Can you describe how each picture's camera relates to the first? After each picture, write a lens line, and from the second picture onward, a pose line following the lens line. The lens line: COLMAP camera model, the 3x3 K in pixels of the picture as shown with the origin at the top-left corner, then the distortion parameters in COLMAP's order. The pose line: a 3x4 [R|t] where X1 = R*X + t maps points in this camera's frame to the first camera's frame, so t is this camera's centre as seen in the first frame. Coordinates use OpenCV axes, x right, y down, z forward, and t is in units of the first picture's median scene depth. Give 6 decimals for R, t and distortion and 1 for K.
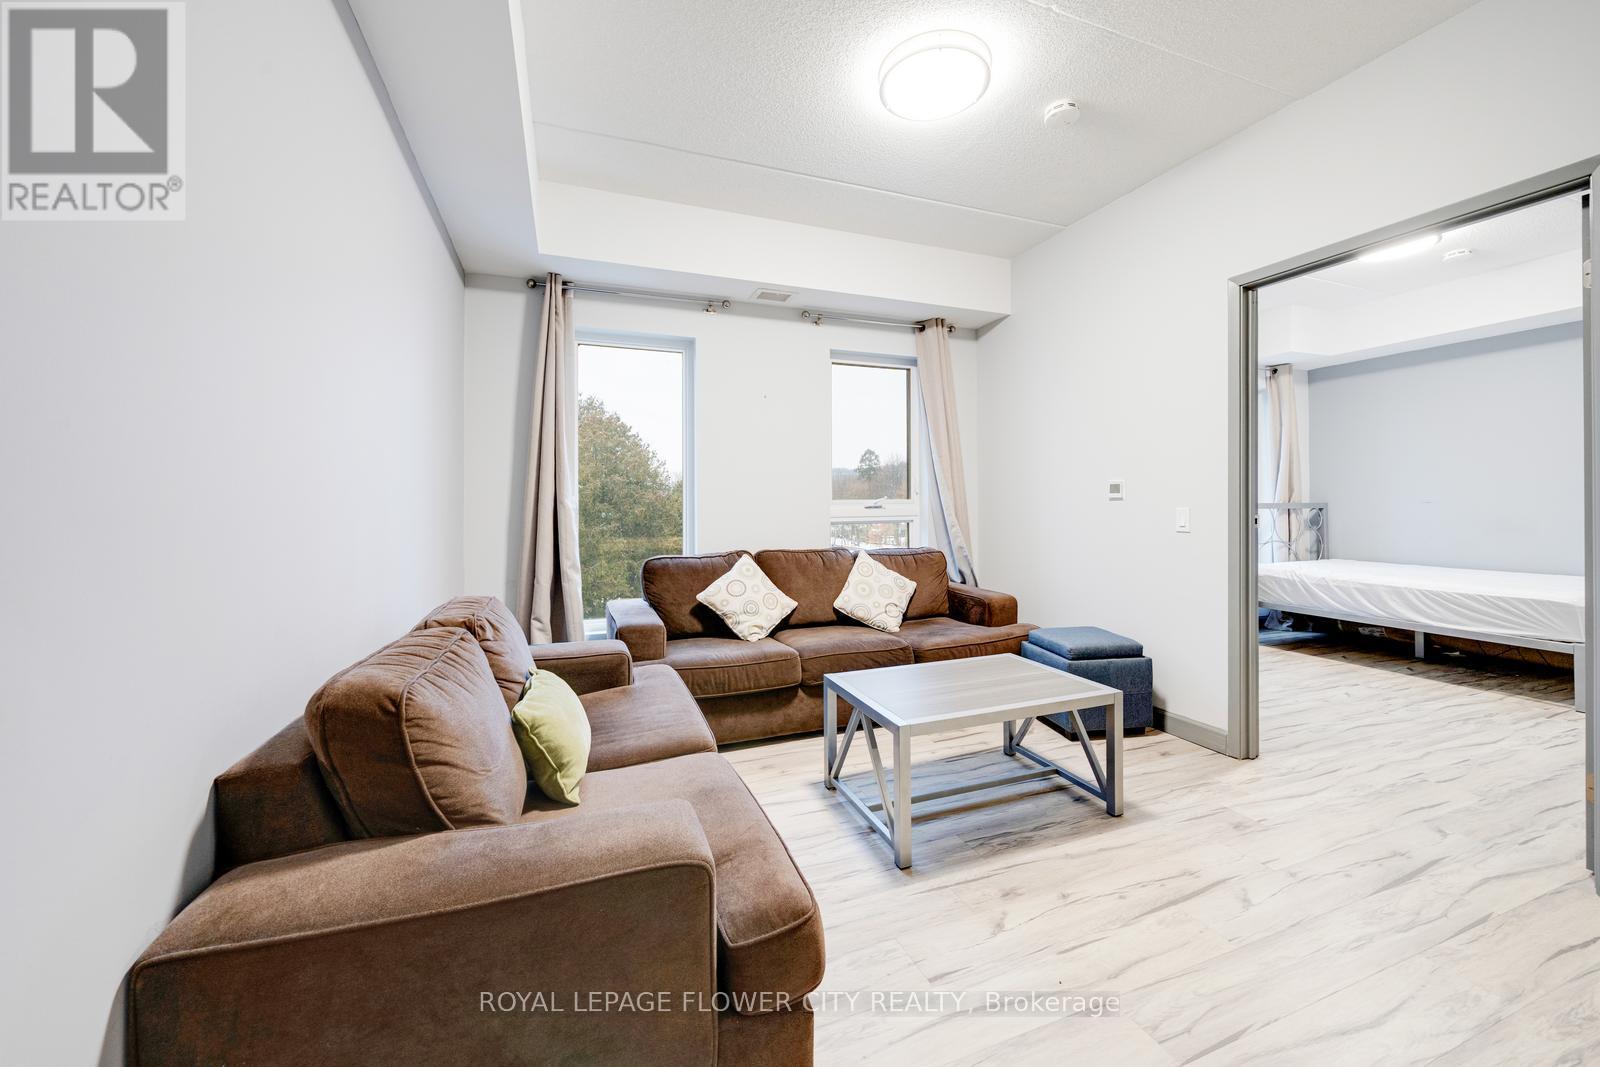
lens RADIAL K [[609.6, 0, 804.2], [0, 609.6, 500.5], [0, 0, 1]] dist [-0.001611, 0.000158]
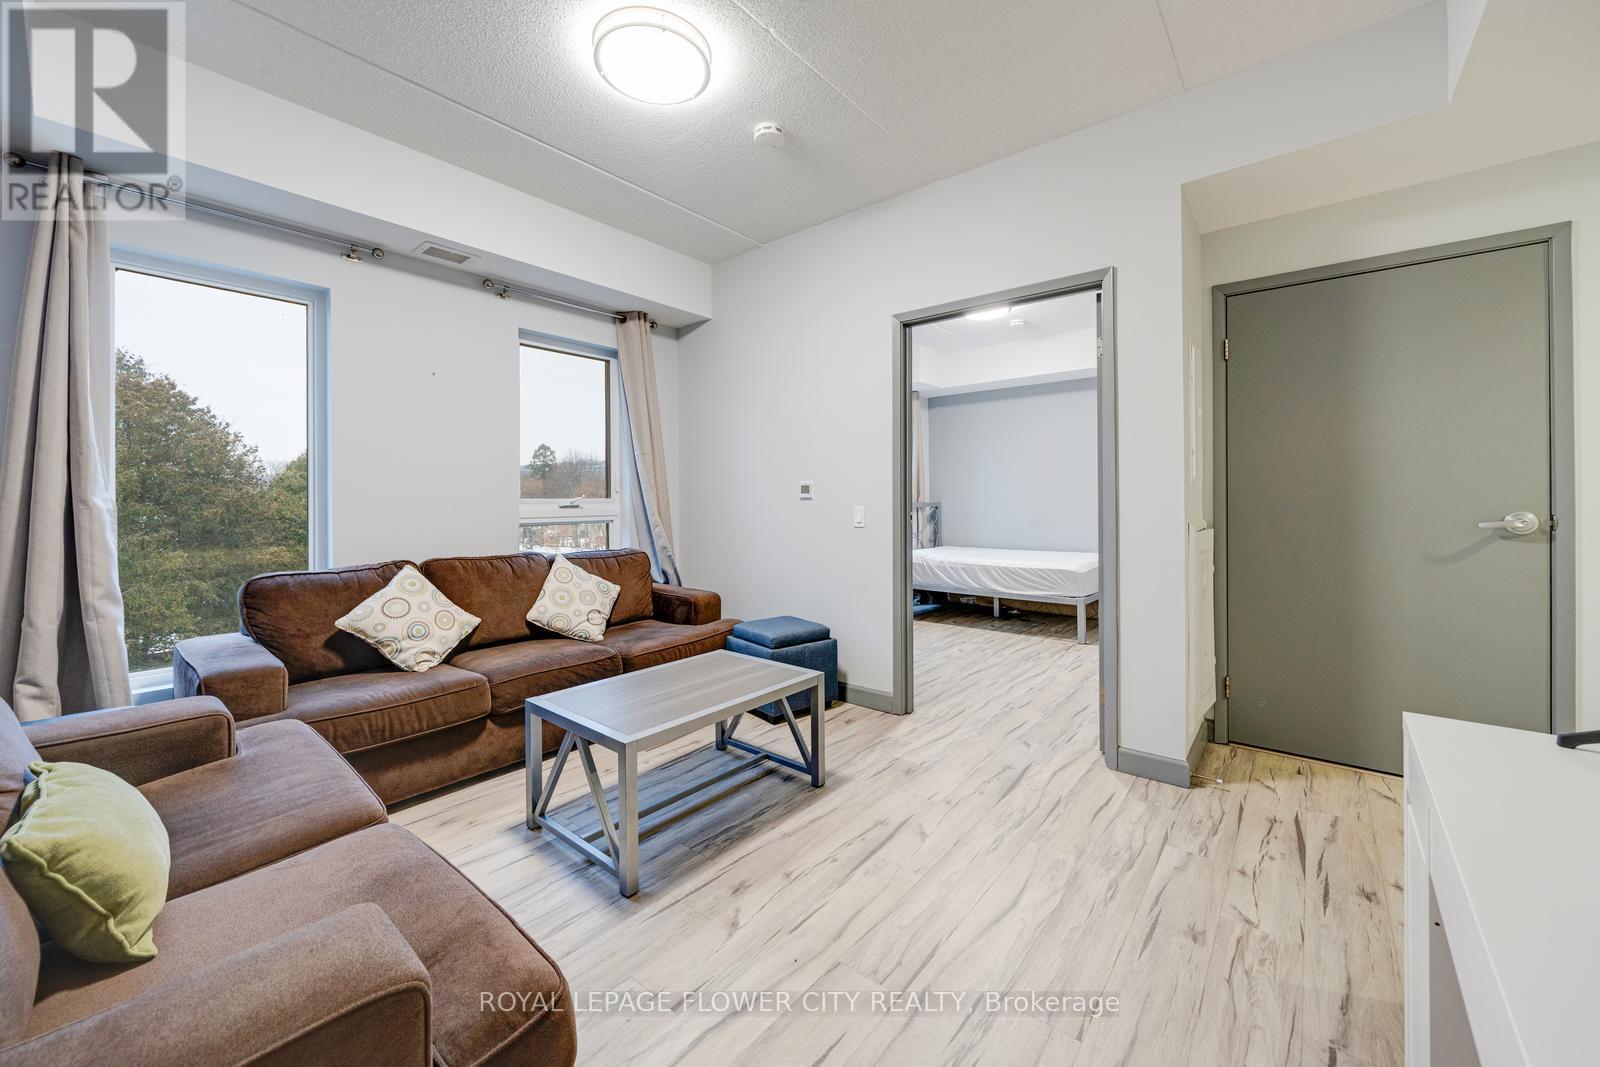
lens RADIAL K [[609.6, 0, 802.5], [0, 609.6, 500.6], [0, 0, 1]] dist [-0.001611, 0.000158]
pose [[0.872729, 0.002026, 0.488201, -0.039996], [-0.002594, 0.999997, 0.000487, 0.000383], [-0.488198, -0.001691, 0.872731, 0.040163]]
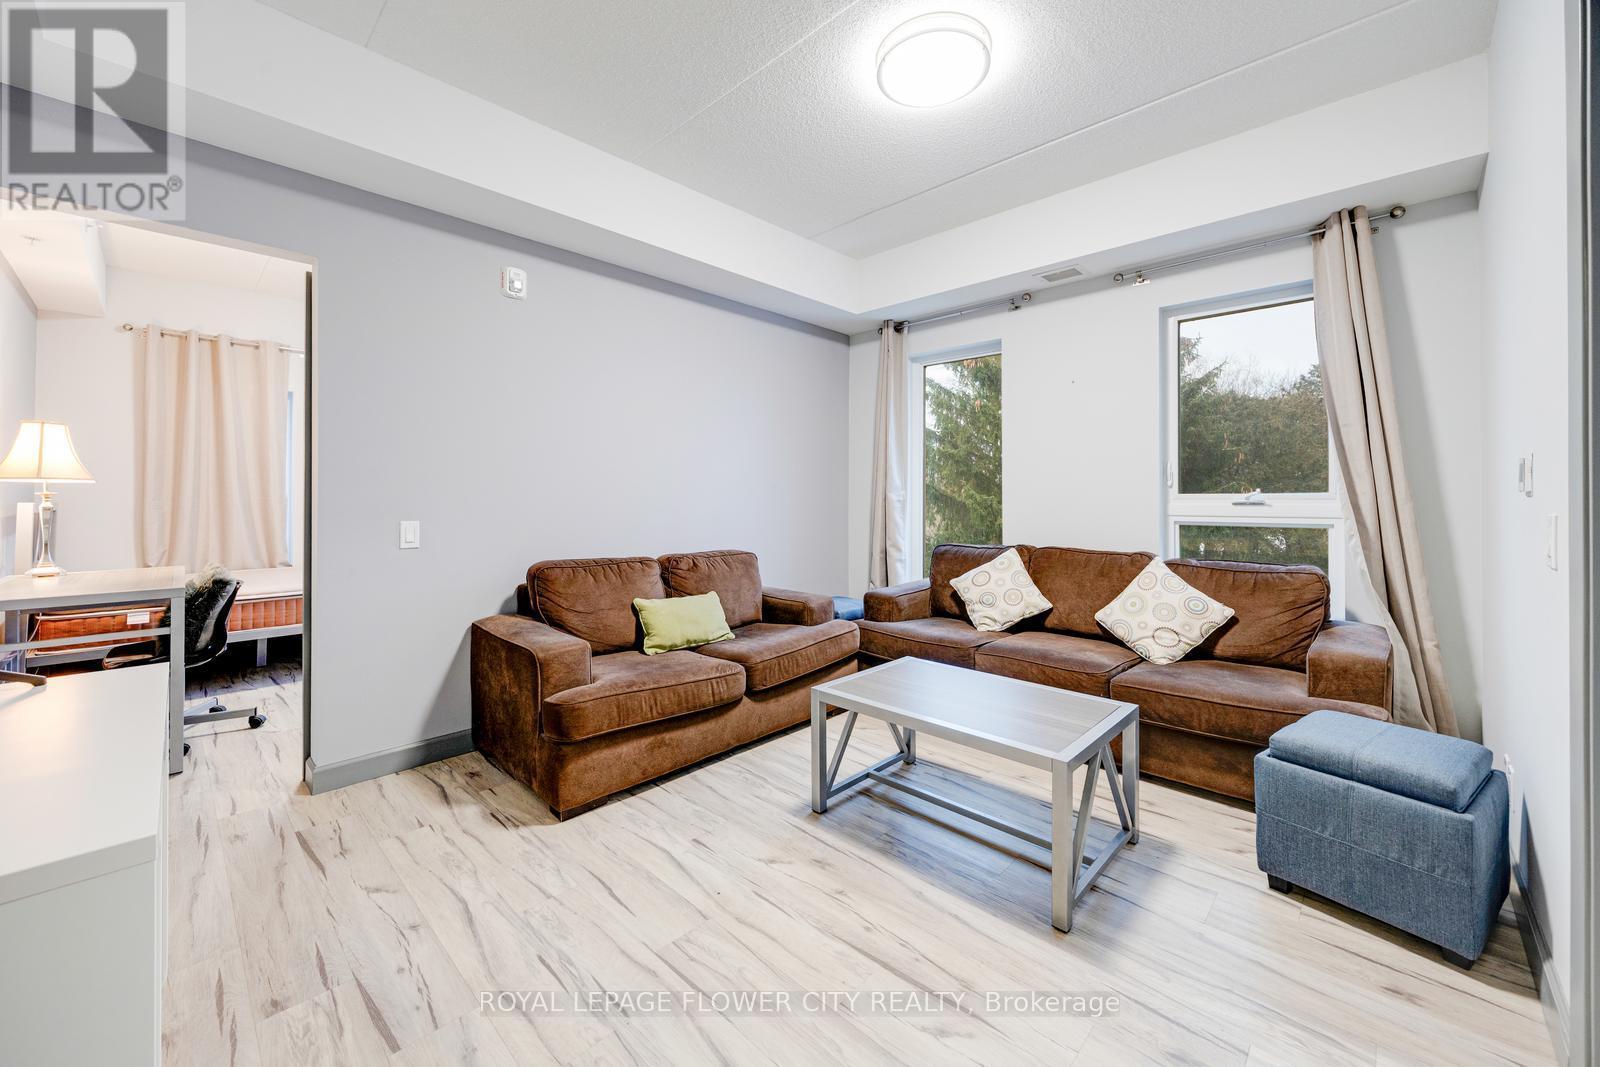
lens RADIAL K [[609.6, 0, 822.1], [0, 609.6, 506.6], [0, 0, 1]] dist [-0.001611, 0.000158]
pose [[0.447585, 0.024507, -0.893906, 0.778257], [0.004060, 0.999558, 0.029436, -0.014298], [0.894232, -0.016804, 0.447288, 0.314922]]
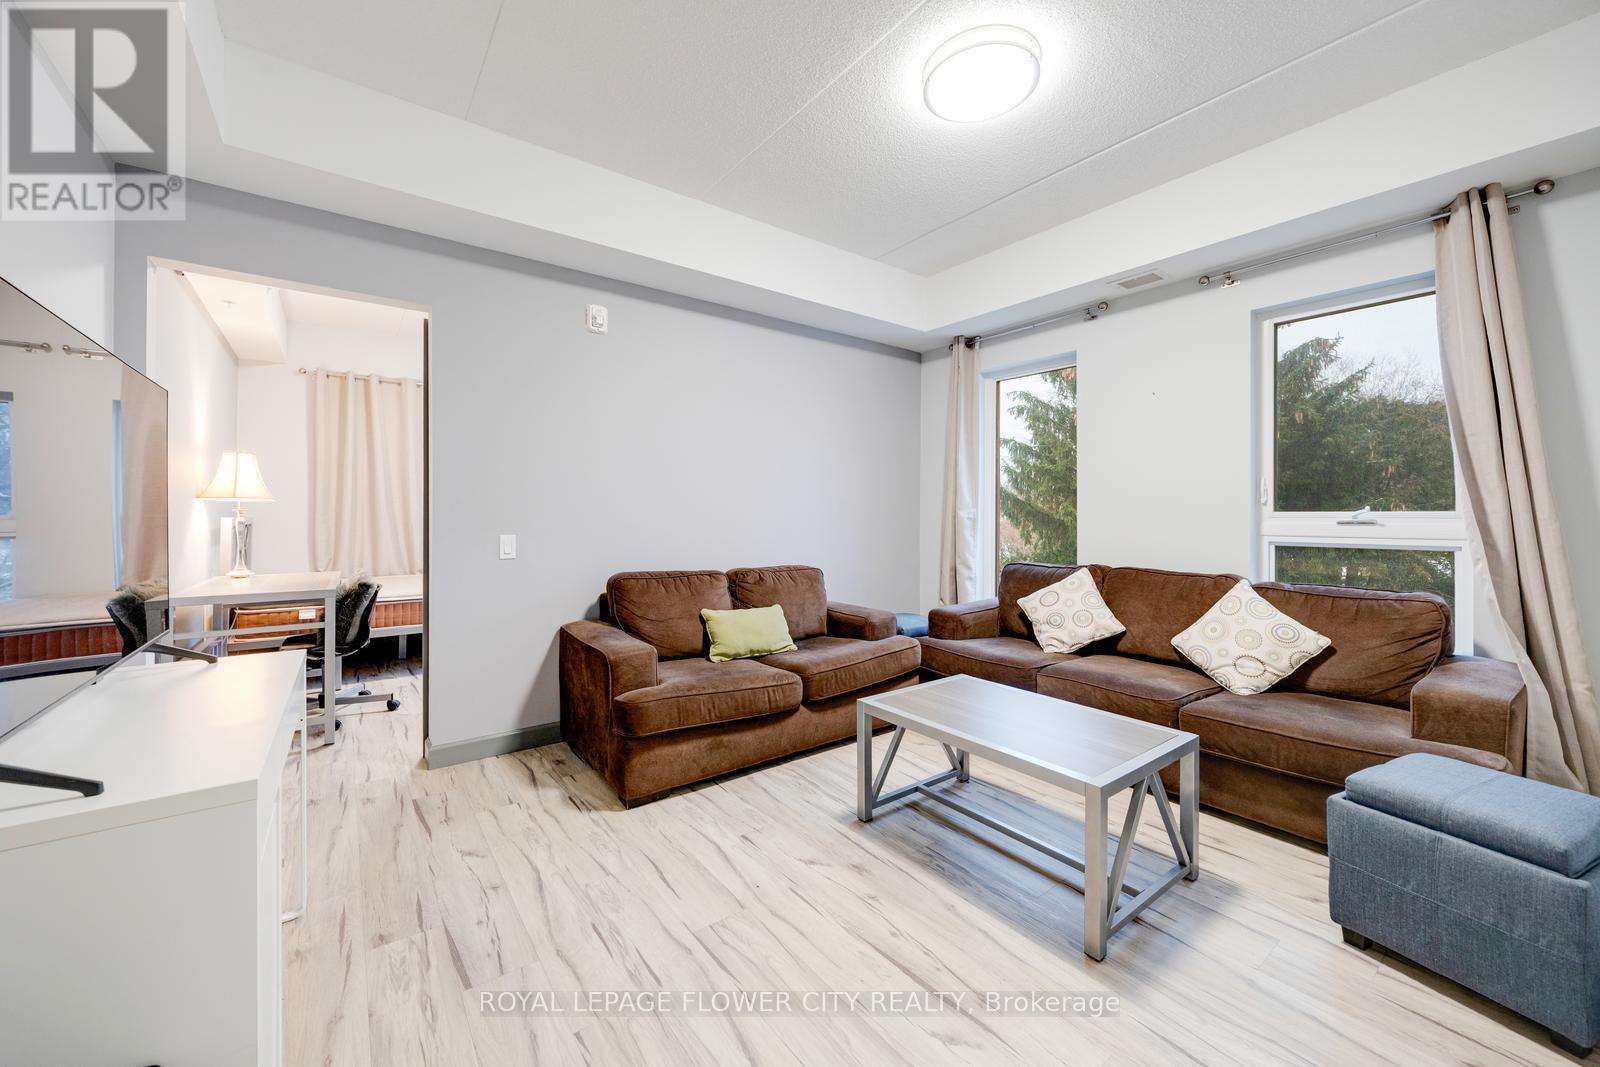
lens RADIAL K [[609.6, 0, 819.7], [0, 609.6, 523.5], [0, 0, 1]] dist [-0.001611, 0.000158]
pose [[0.297911, 0.026168, -0.954235, 0.823669], [0.003795, 0.999584, 0.028596, -0.014244], [0.954586, -0.012141, 0.297688, 0.363022]]
